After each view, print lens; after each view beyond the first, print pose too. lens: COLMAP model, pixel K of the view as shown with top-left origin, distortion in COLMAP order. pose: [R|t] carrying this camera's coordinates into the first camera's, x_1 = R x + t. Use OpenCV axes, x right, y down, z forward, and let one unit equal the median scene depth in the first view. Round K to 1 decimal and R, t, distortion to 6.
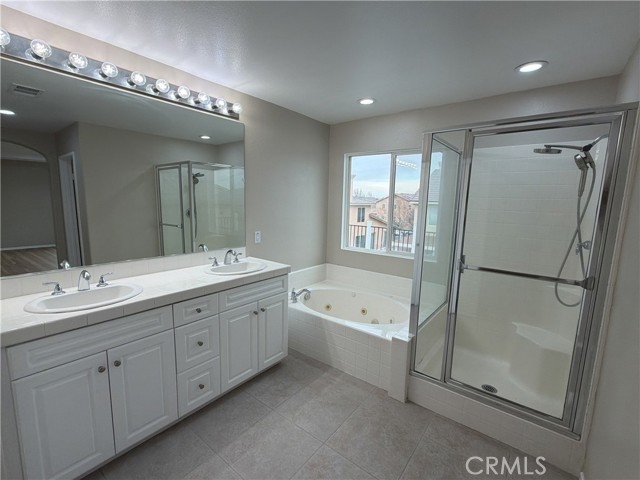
lens RADIAL K [[291.4, 0, 319.6], [0, 291.4, 242.1], [0, 0, 1]] dist [0.002730, -0.000895]
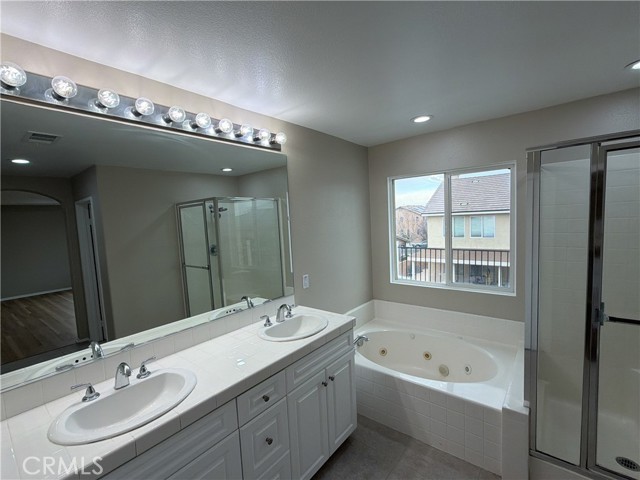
lens RADIAL K [[291.4, 0, 319.6], [0, 291.4, 242.1], [0, 0, 1]] dist [0.002730, -0.000895]
pose [[0.997265, -0.070916, -0.020797, -0.171288], [0.069529, 0.995701, -0.061195, -0.091109], [0.025048, 0.059582, 0.997909, 0.155825]]
